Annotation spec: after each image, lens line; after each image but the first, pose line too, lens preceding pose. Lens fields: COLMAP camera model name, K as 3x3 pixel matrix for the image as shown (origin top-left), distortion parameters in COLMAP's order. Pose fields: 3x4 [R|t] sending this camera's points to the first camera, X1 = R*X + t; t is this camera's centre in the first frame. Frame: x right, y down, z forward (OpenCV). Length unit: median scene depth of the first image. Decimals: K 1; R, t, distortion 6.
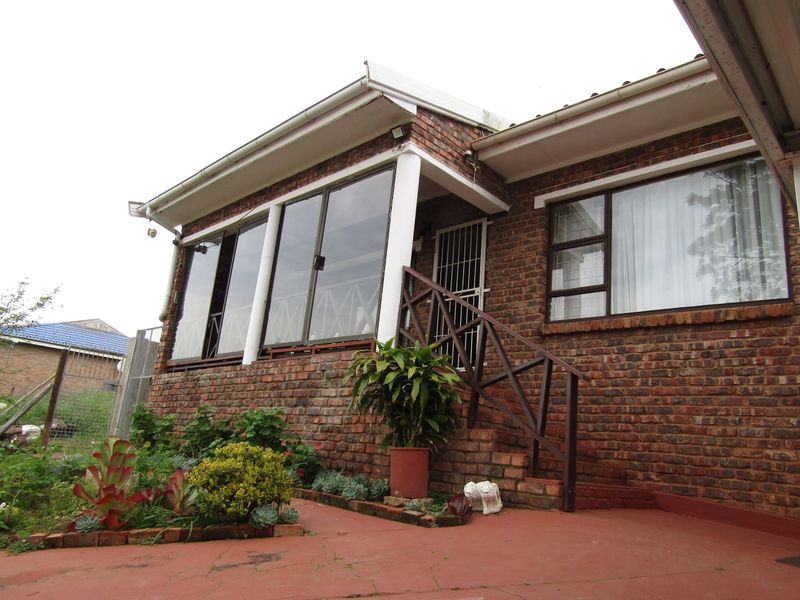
lens RADIAL K [[566.1, 0, 397.9], [0, 566.1, 288.1], [0, 0, 1]] dist [-0.008846, -0.001775]
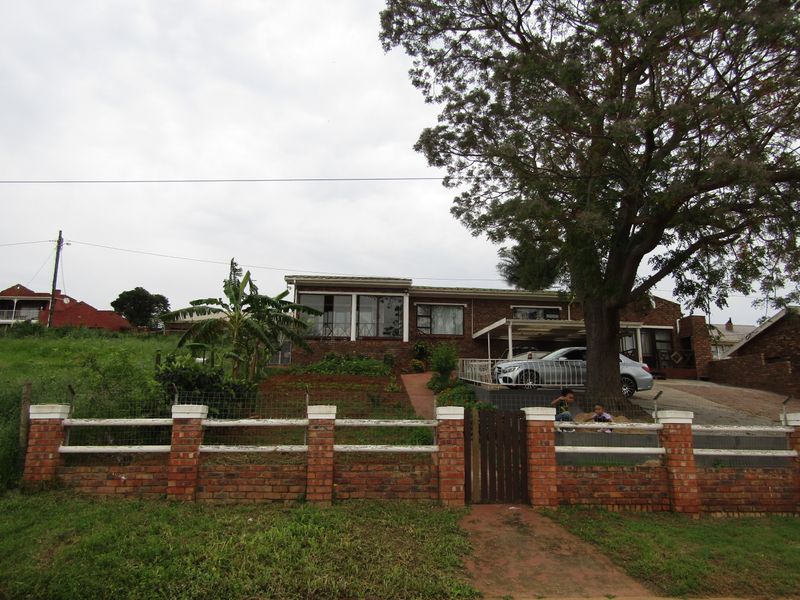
lens RADIAL K [[566.1, 0, 397.9], [0, 566.1, 288.1], [0, 0, 1]] dist [-0.008846, -0.001775]
pose [[0.672490, 0.094298, 0.734074, -3.210747], [-0.163893, 0.986199, 0.023457, -0.383887], [-0.721732, -0.136085, 0.678664, -1.886711]]
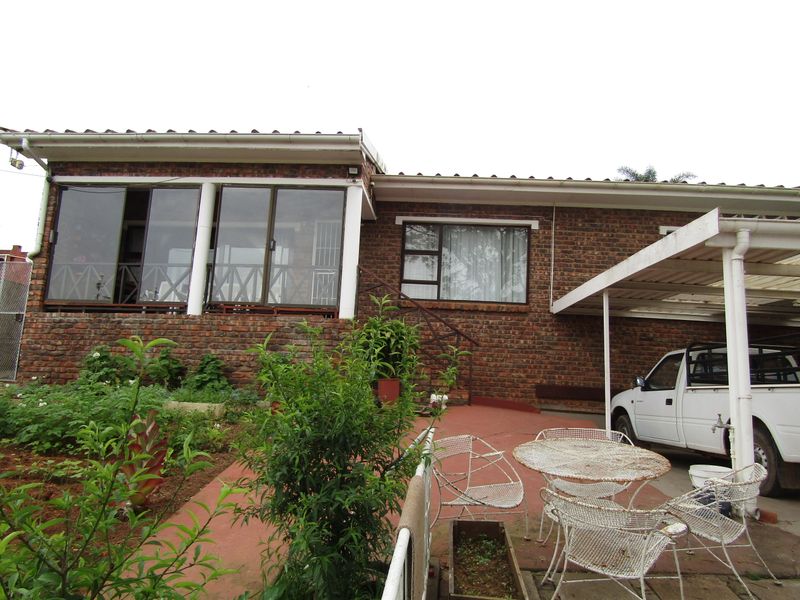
lens RADIAL K [[566.1, 0, 397.9], [0, 566.1, 288.1], [0, 0, 1]] dist [-0.008846, -0.001775]
pose [[0.772074, 0.064870, 0.632213, -0.822841], [-0.158221, 0.983075, 0.092352, -0.126413], [-0.615522, -0.171333, 0.769271, -0.265168]]
